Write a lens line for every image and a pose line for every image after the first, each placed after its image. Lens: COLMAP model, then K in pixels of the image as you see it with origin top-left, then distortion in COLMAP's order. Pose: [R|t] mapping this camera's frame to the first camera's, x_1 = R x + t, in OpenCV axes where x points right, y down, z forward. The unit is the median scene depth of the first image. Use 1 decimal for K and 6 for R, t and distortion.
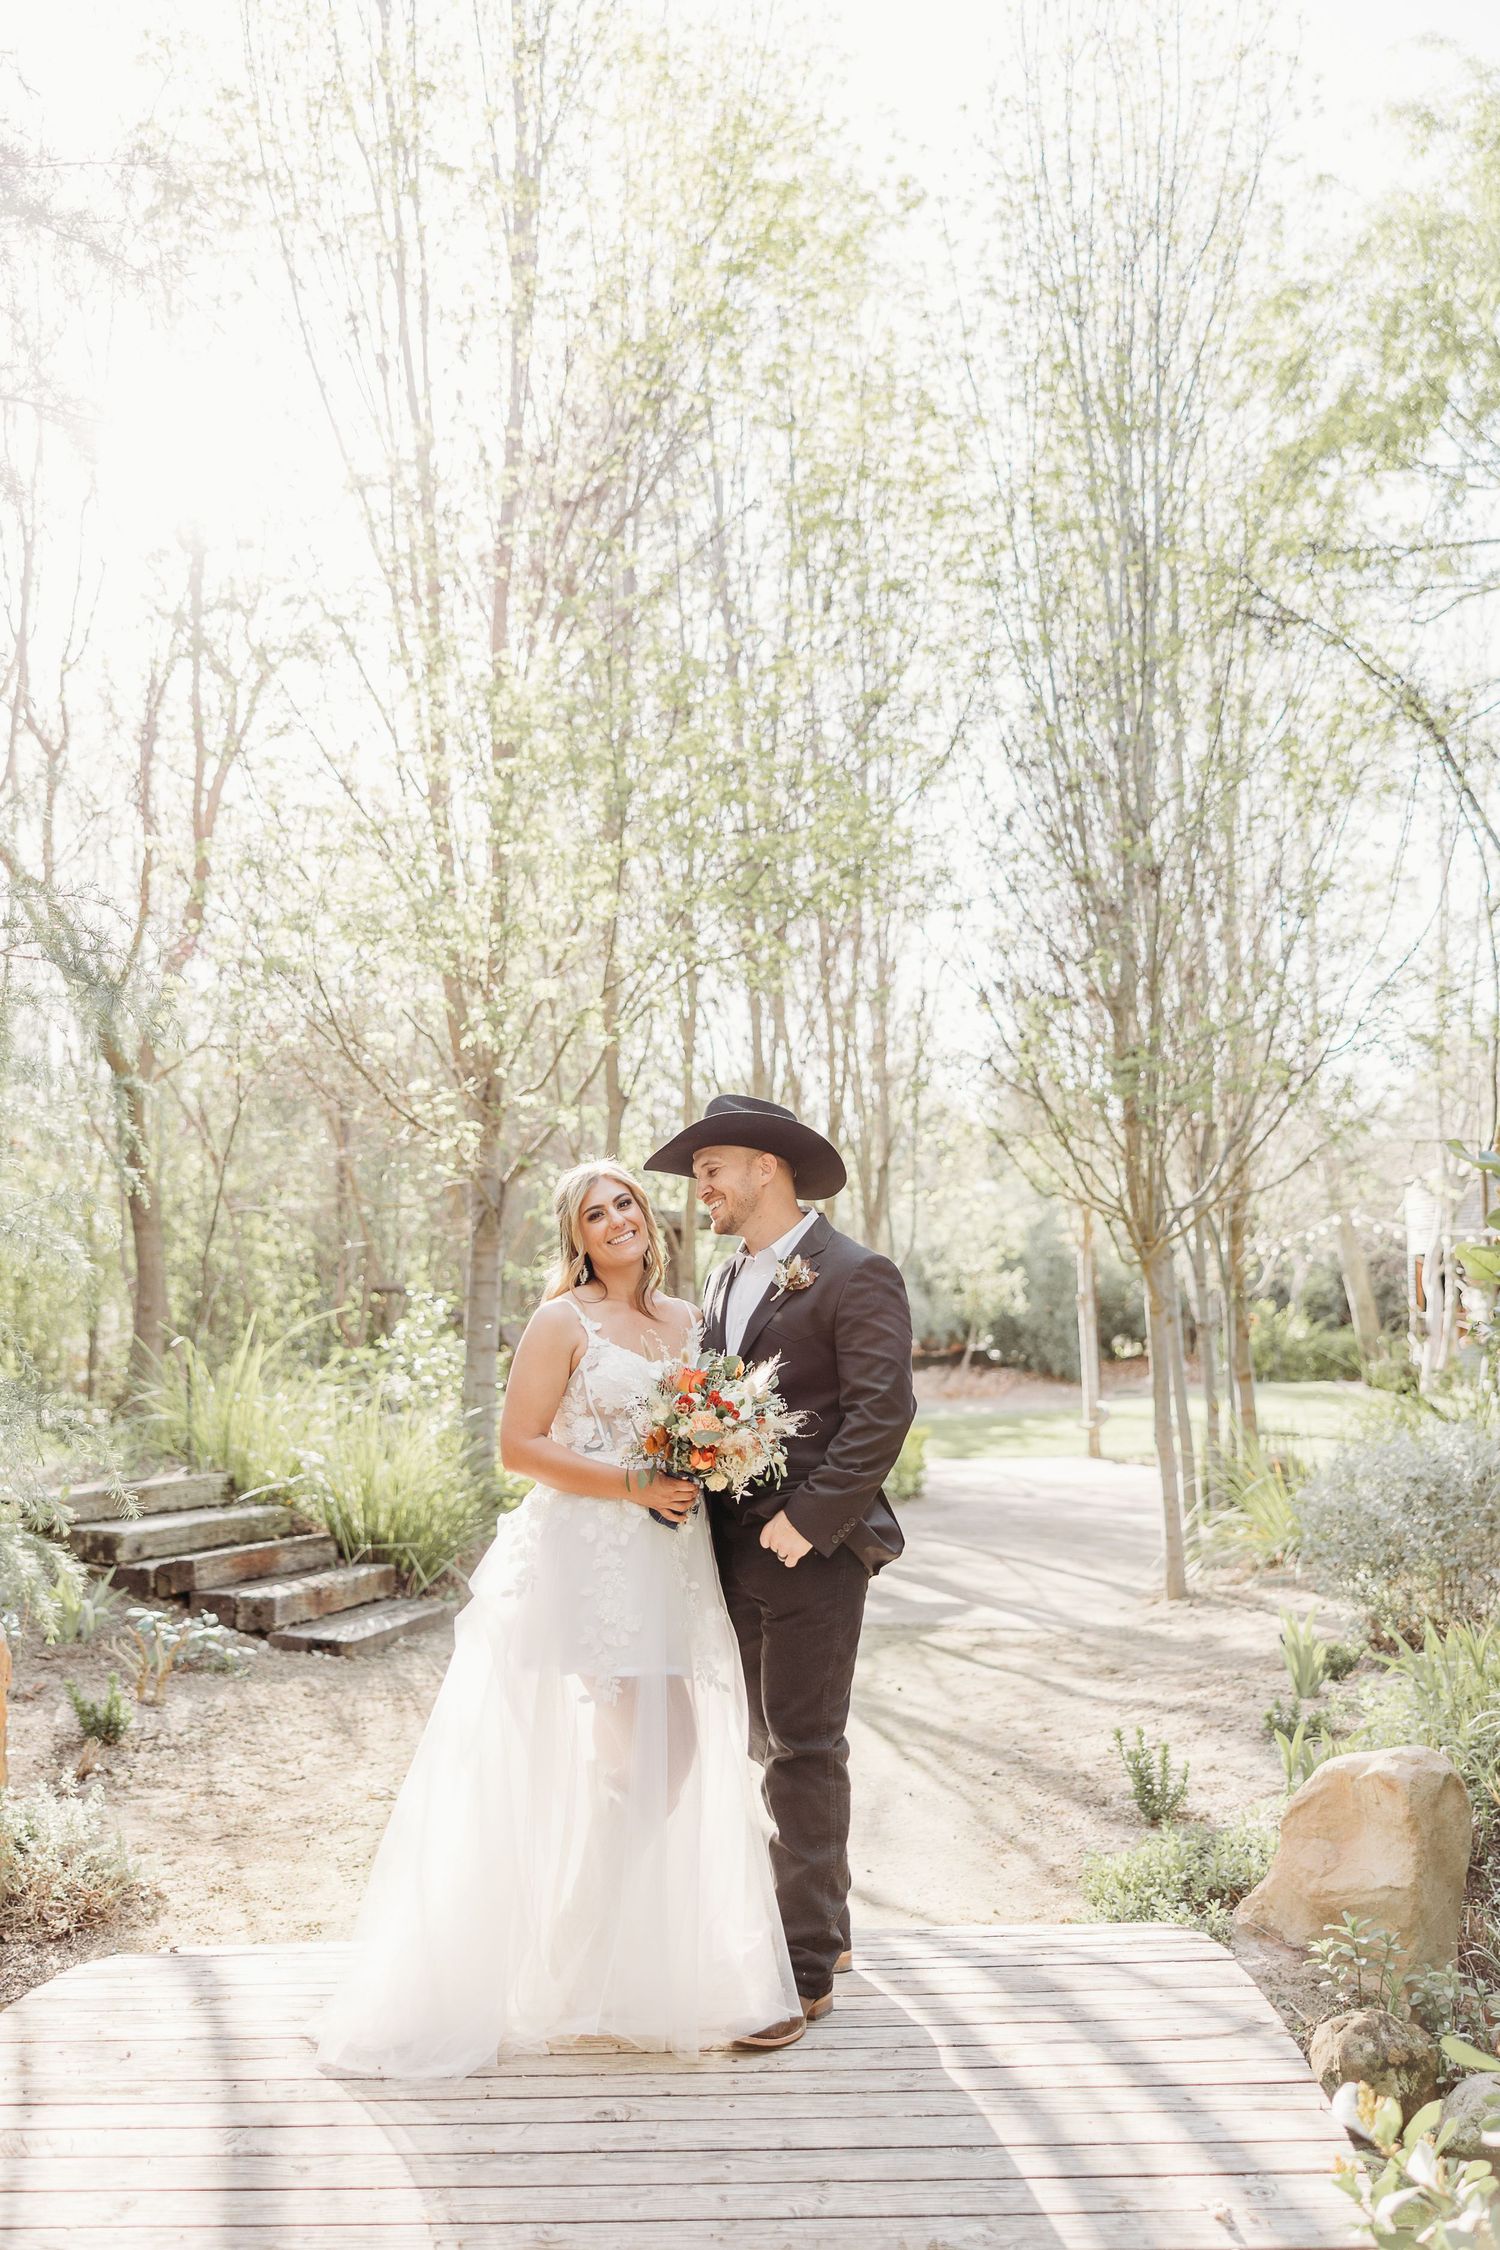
lens RADIAL K [[2021.1, 0, 767.7], [0, 2021.1, 1112.7], [0, 0, 1]] dist [0.004205, -0.000632]
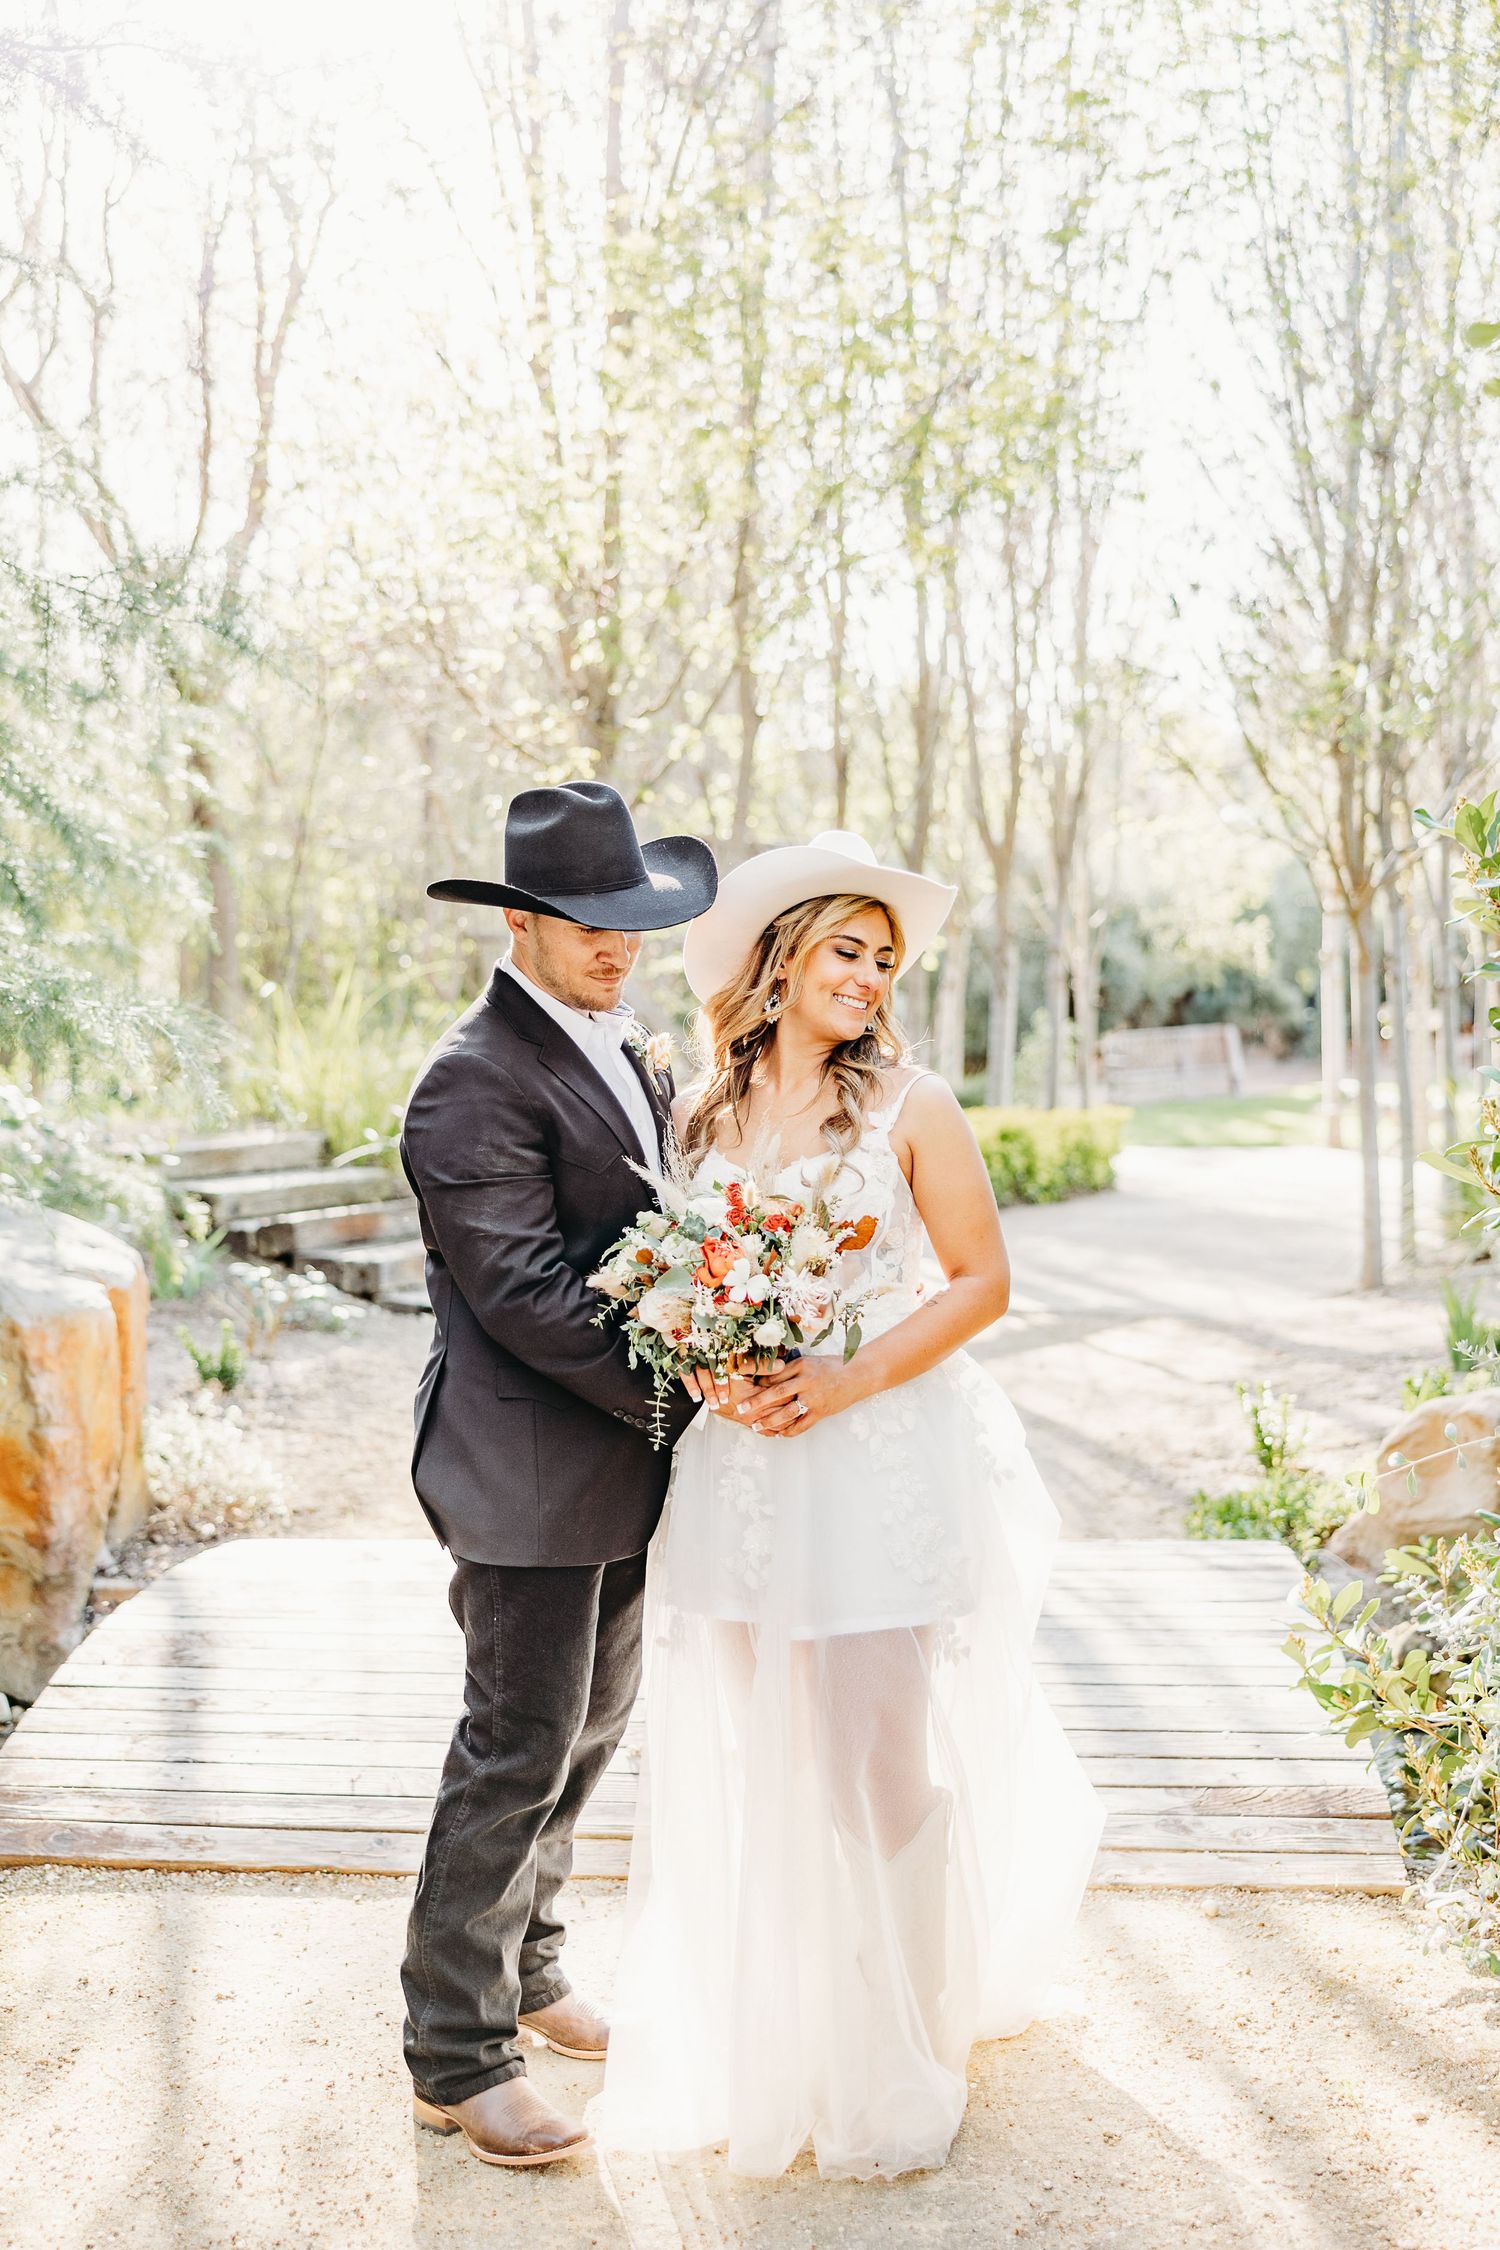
lens RADIAL K [[2760.5, 0, 709.3], [0, 2760.5, 1150.8], [0, 0, 1]] dist [0.011680, 0.000000]
pose [[0.995127, 0.015997, -0.097299, 0.032019], [-0.000139, 0.986979, 0.160850, -0.016978], [0.098605, -0.160053, 0.982171, -0.234665]]
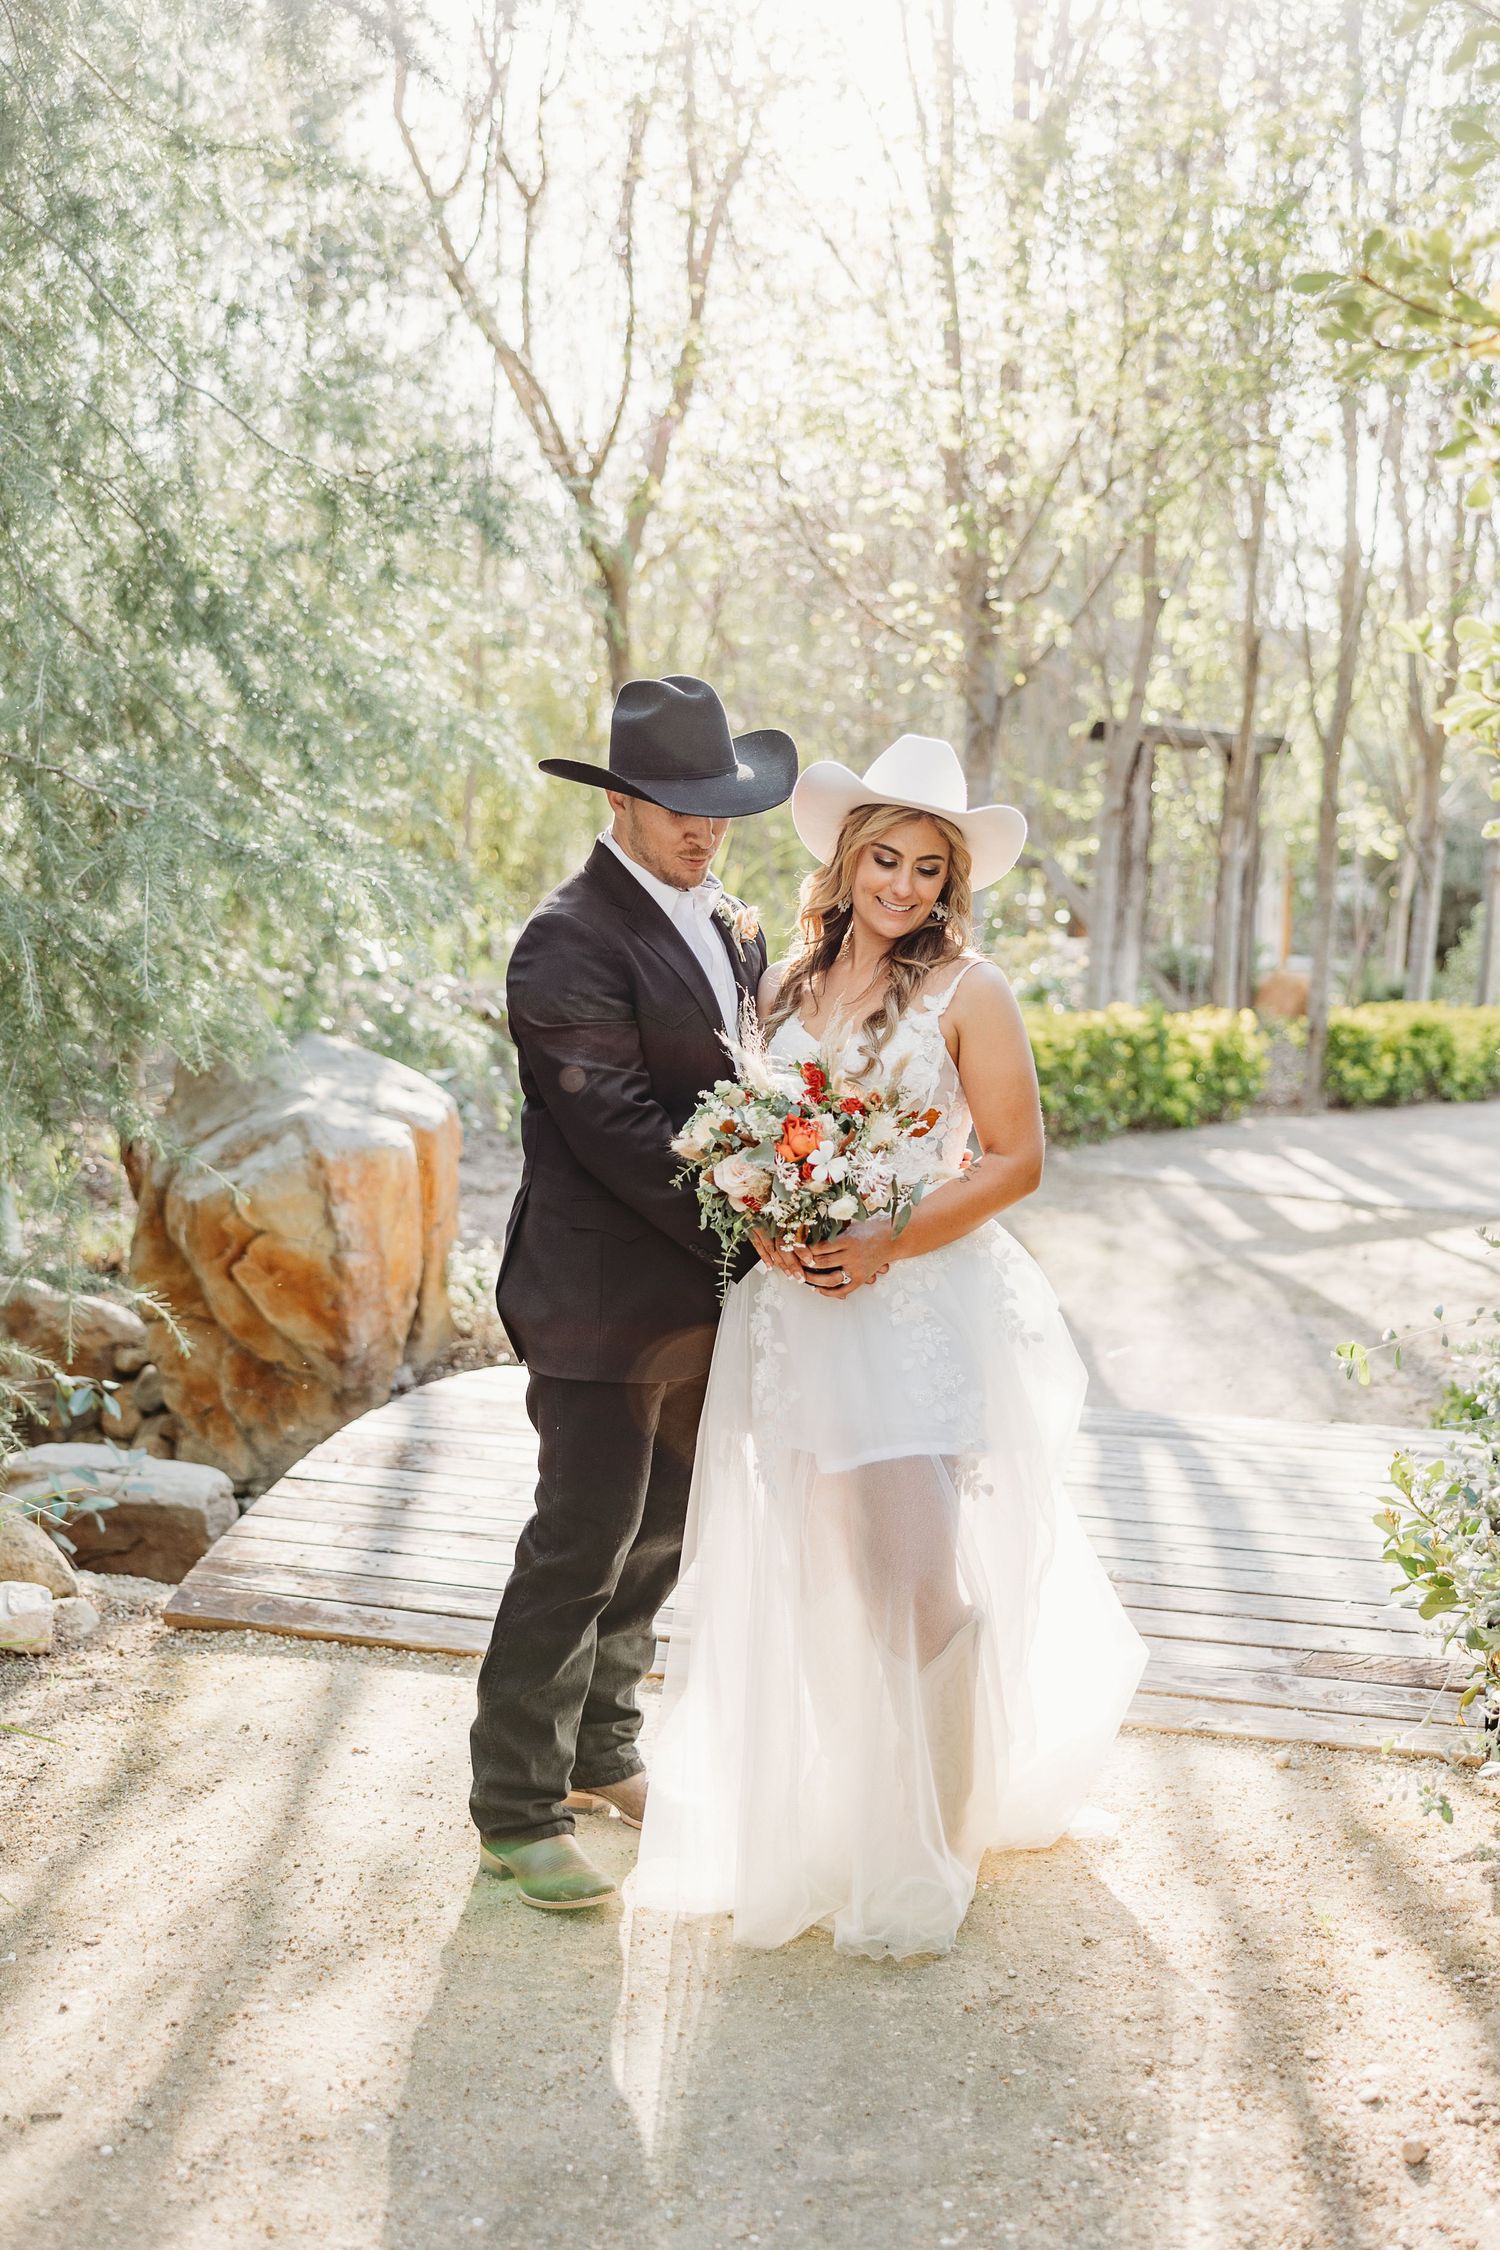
lens RADIAL K [[2760.5, 0, 709.5], [0, 2760.5, 1133.2], [0, 0, 1]] dist [0.011680, 0.000000]
pose [[0.958639, 0.069435, -0.276025, 0.113884], [-0.013312, 0.979664, 0.200202, -0.022871], [0.284313, -0.188247, 0.940069, -0.262748]]
